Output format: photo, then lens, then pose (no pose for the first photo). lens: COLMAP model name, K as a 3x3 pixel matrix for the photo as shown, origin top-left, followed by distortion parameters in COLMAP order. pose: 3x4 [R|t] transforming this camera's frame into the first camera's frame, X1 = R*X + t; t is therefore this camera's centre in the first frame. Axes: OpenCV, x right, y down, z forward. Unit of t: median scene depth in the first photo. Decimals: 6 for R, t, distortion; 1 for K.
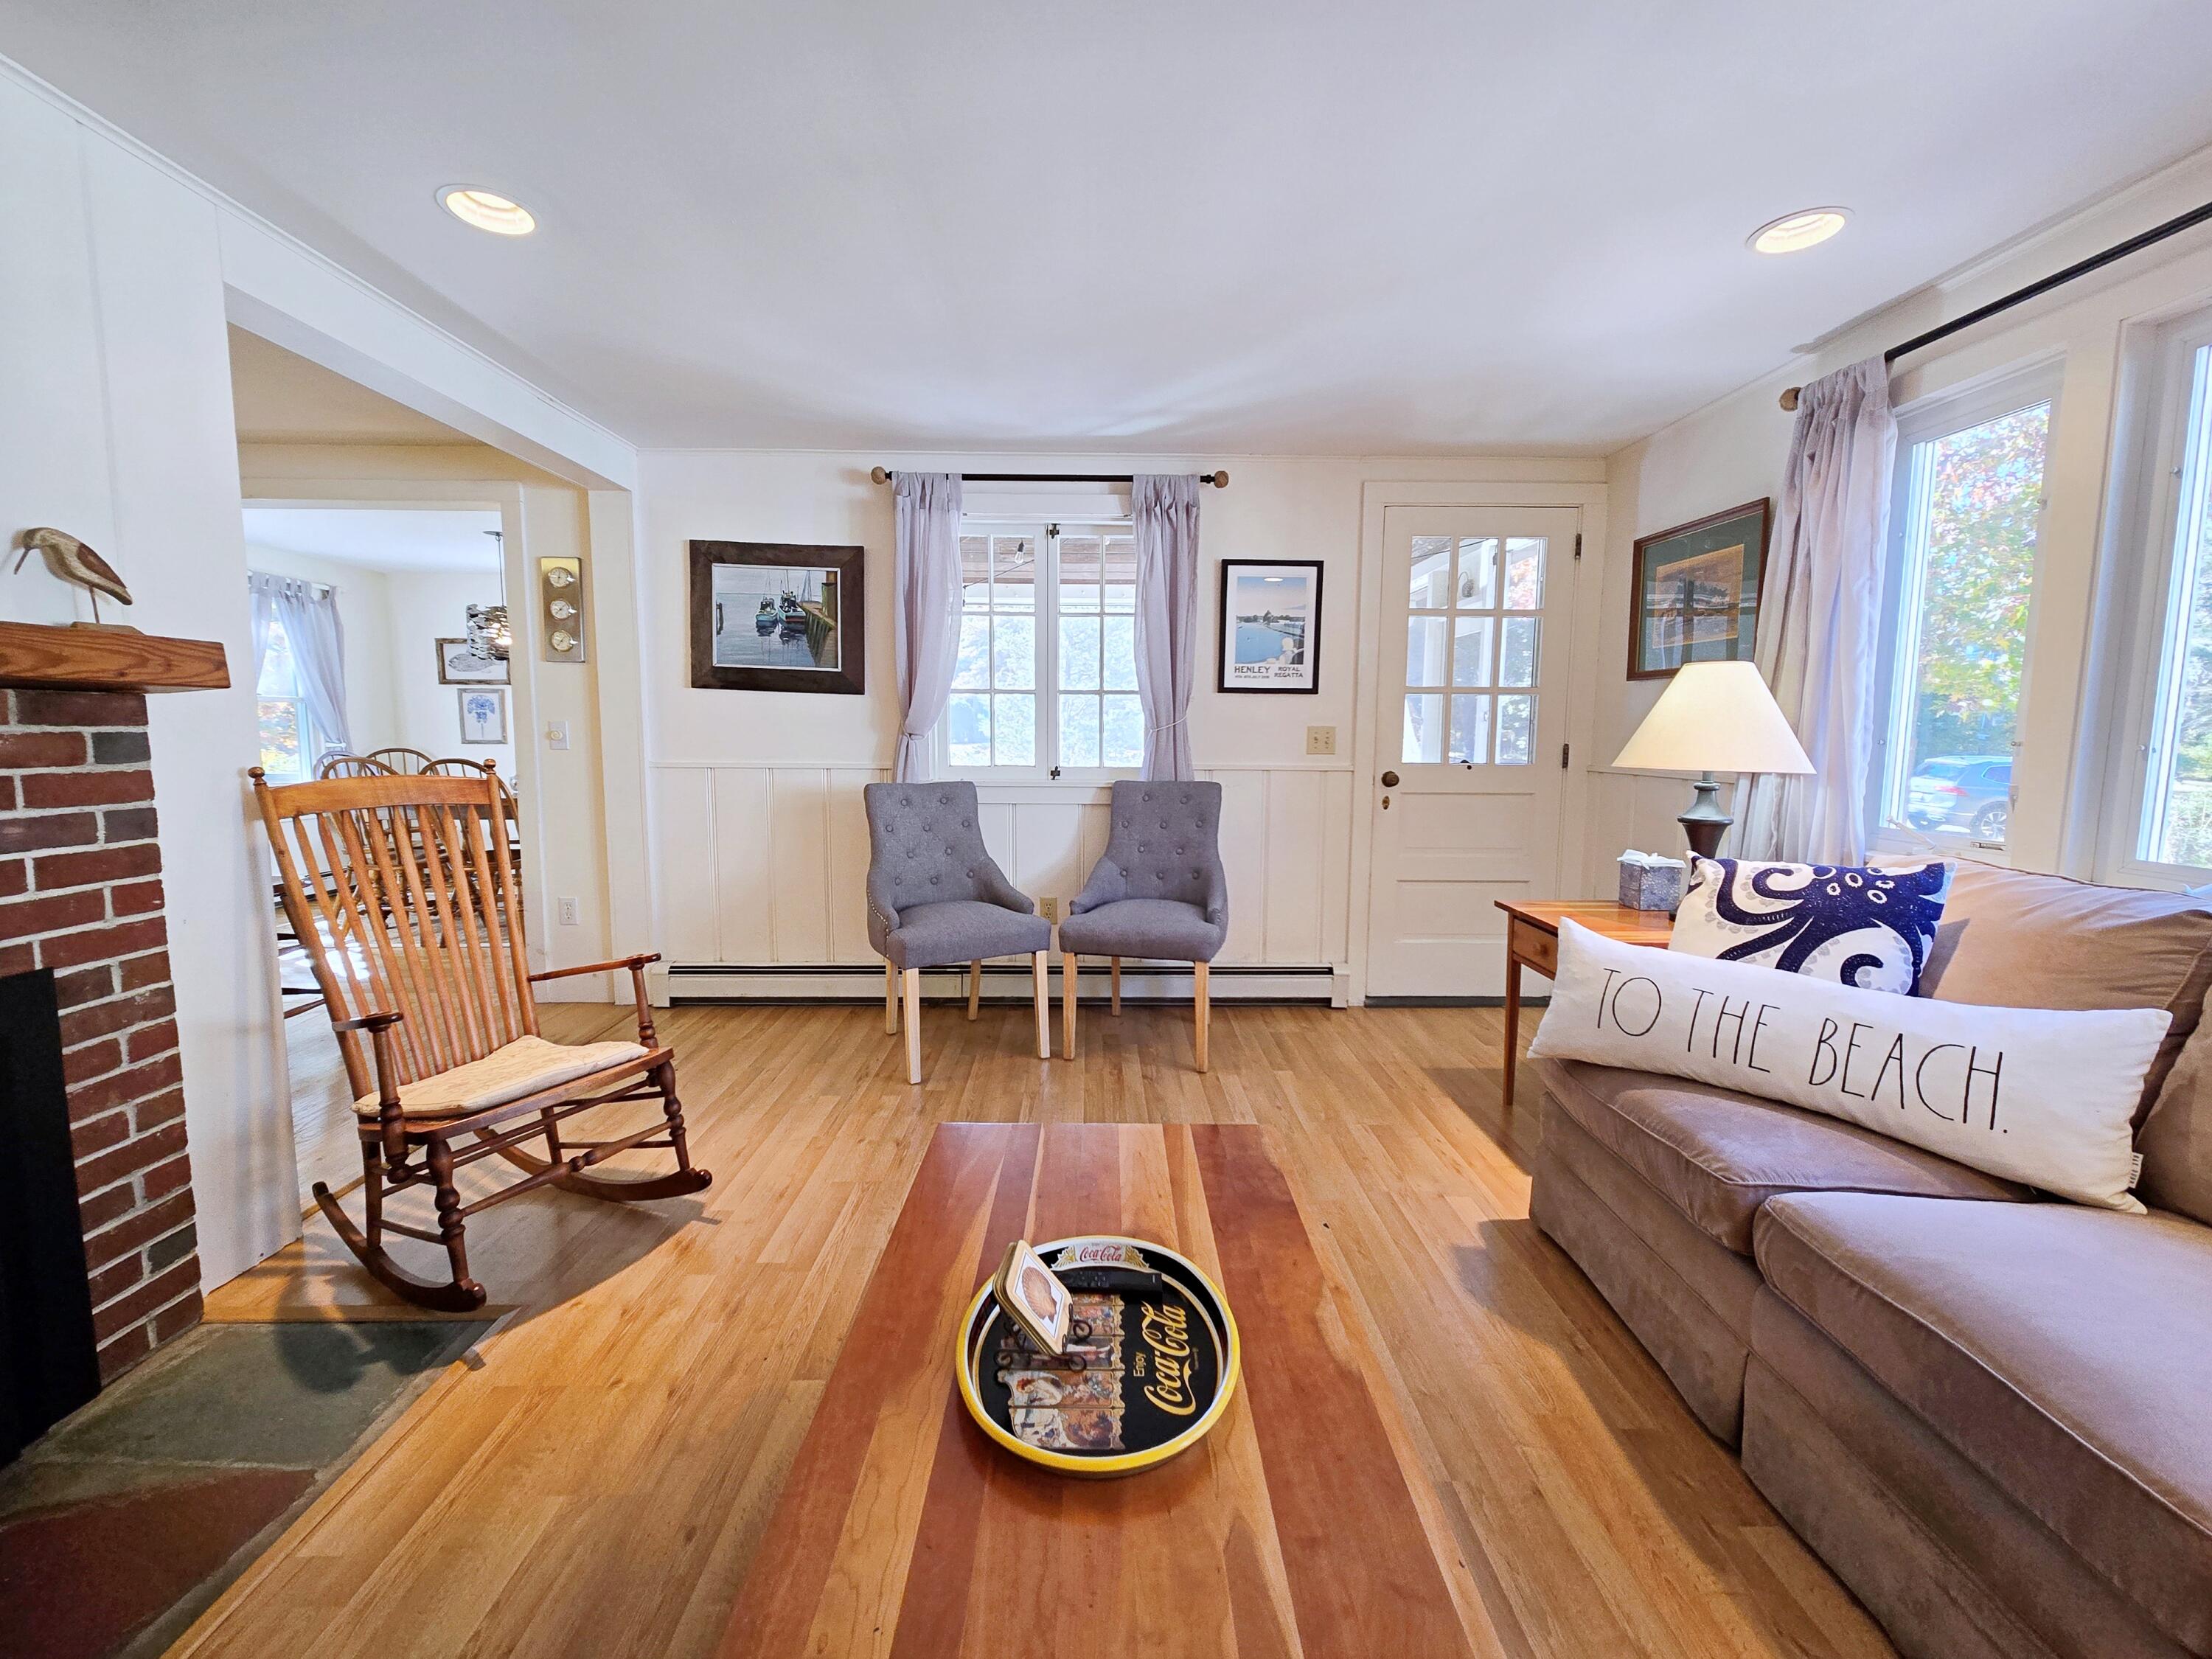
lens RADIAL K [[905.2, 0, 1112.3], [0, 905.2, 822.6], [0, 0, 1]] dist [-0.000192, 0.000435]
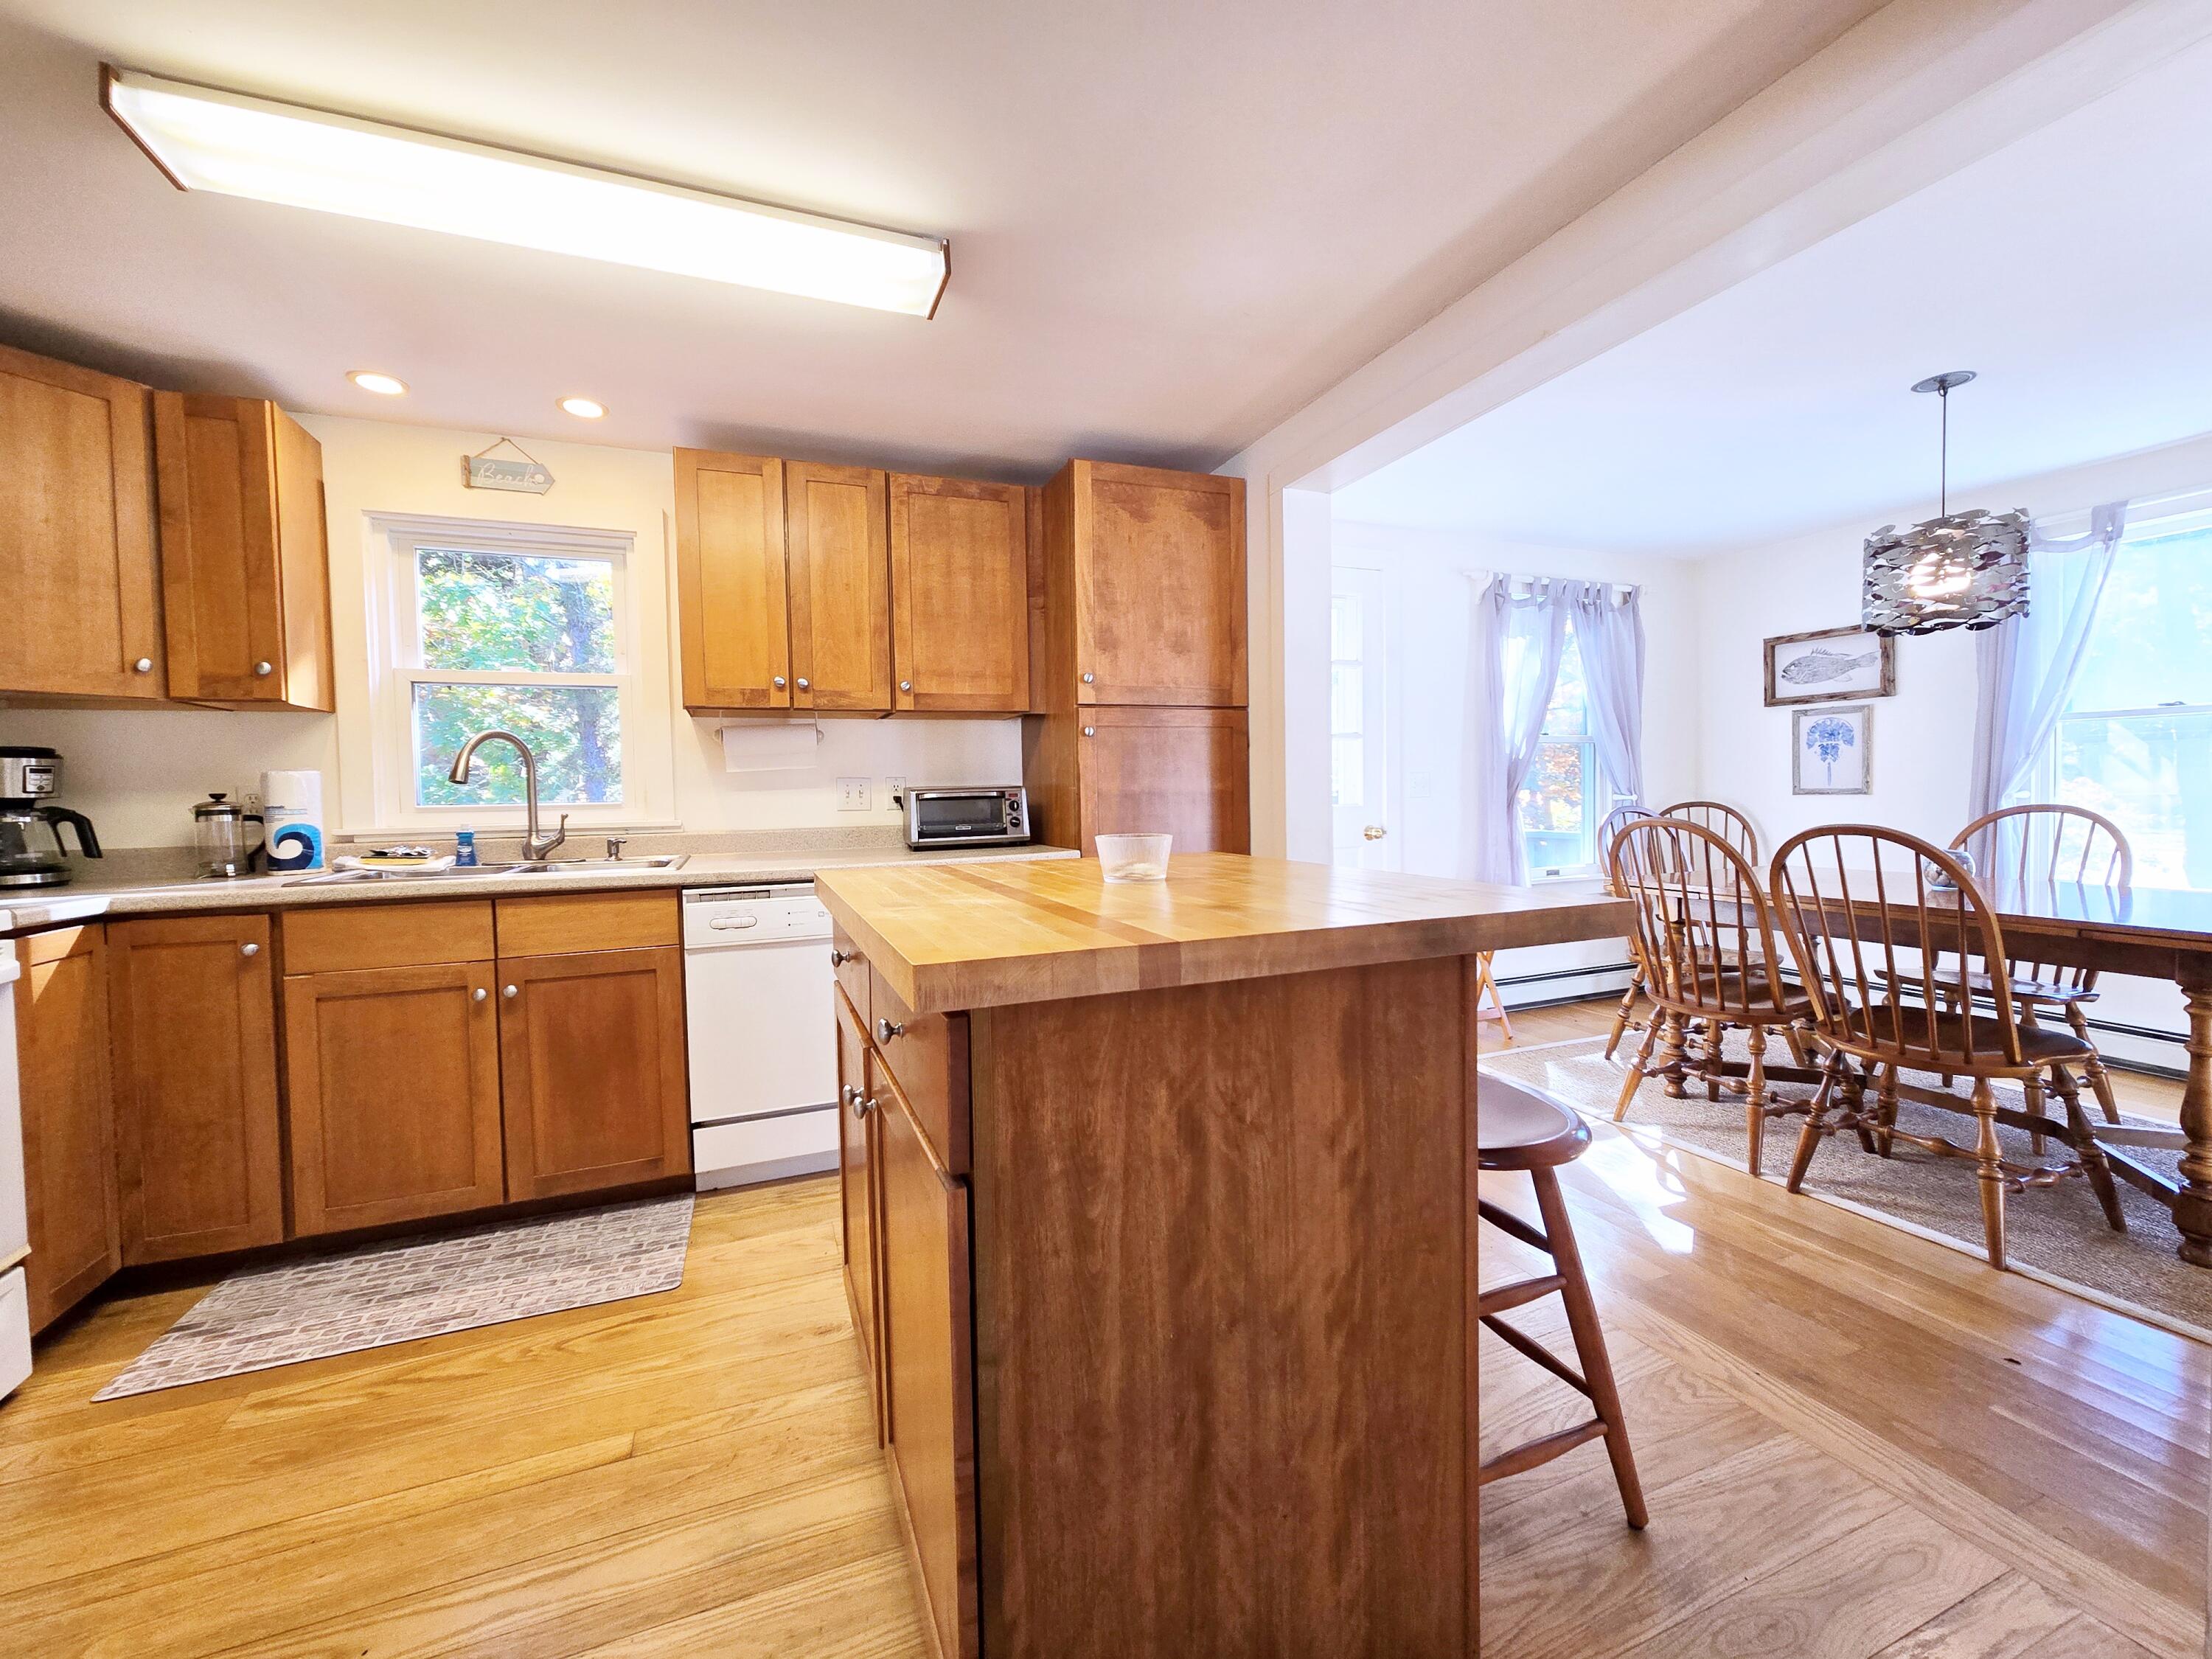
lens RADIAL K [[905.2, 0, 1112.4], [0, 905.2, 819.4], [0, 0, 1]] dist [-0.000192, 0.000435]
pose [[0.353581, 0.018393, -0.935223, -0.562474], [-0.074724, 0.997167, -0.008640, -0.054228], [0.932414, 0.072939, 0.353954, 0.625461]]
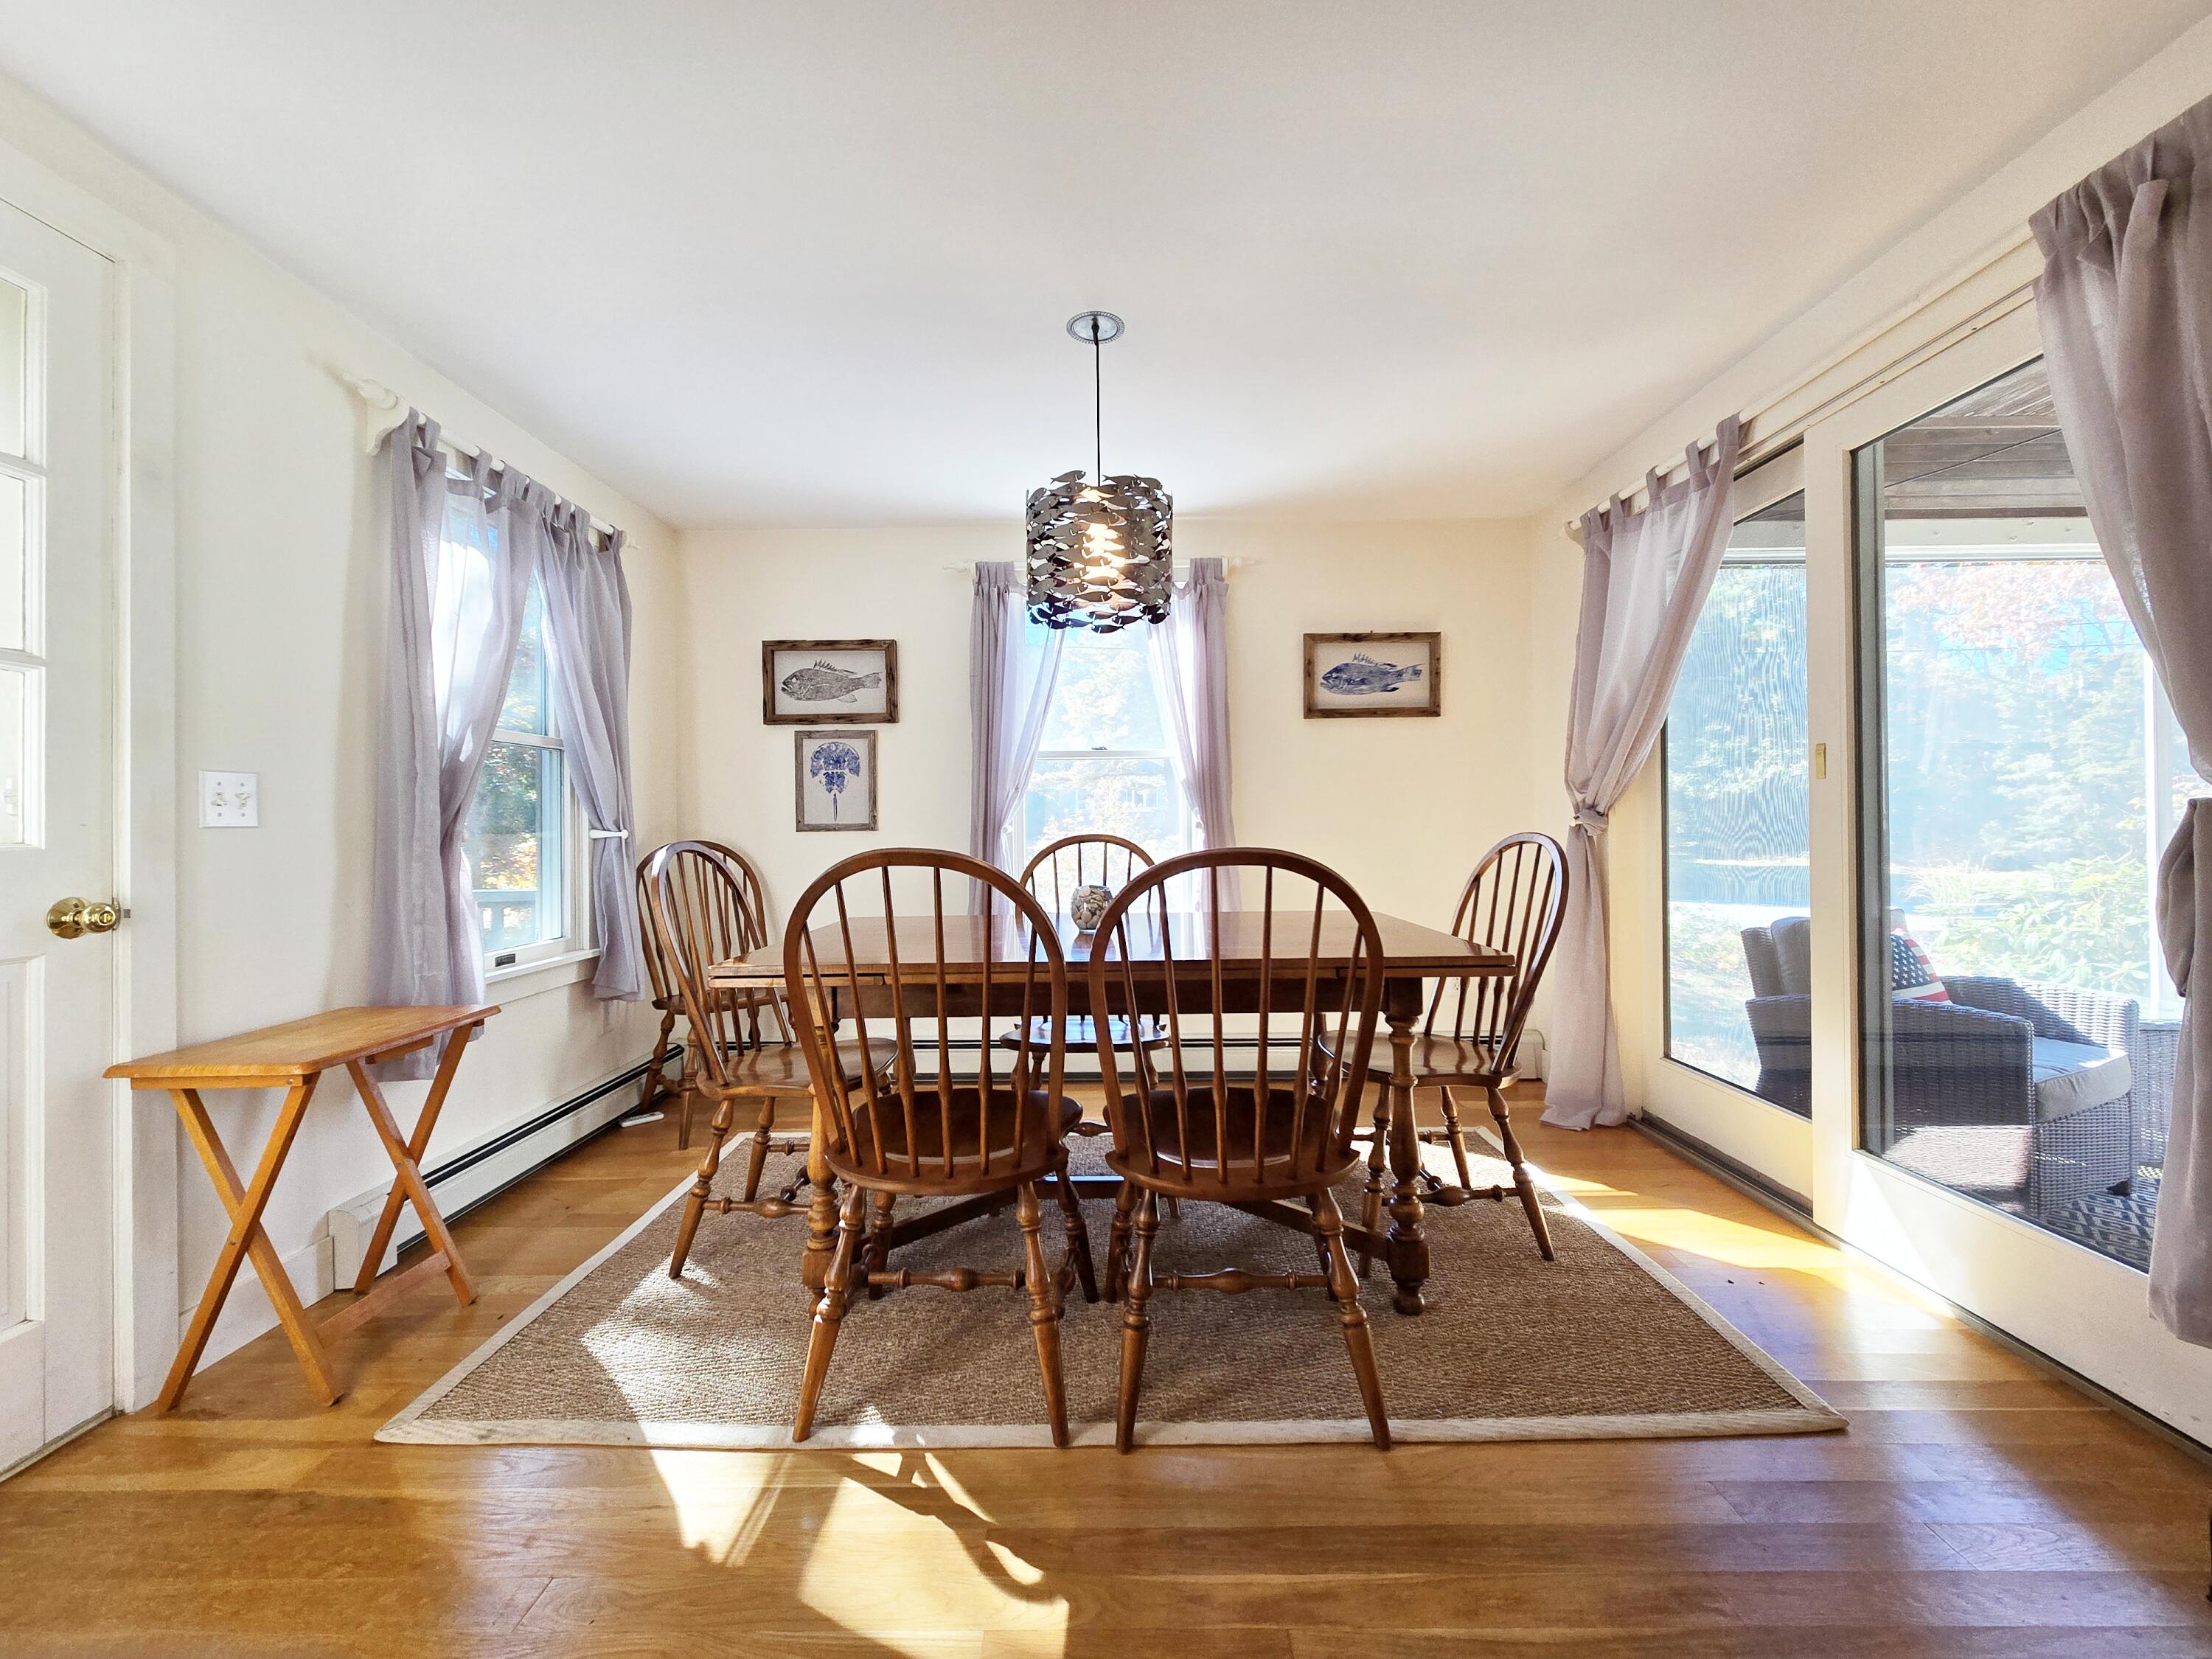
lens RADIAL K [[905.2, 0, 1111.3], [0, 905.2, 815.0], [0, 0, 1]] dist [-0.000192, 0.000435]
pose [[0.999423, -0.017898, -0.028853, -1.024227], [0.014491, 0.993344, -0.114266, -0.063922], [0.030706, 0.113782, 0.993031, 0.926008]]
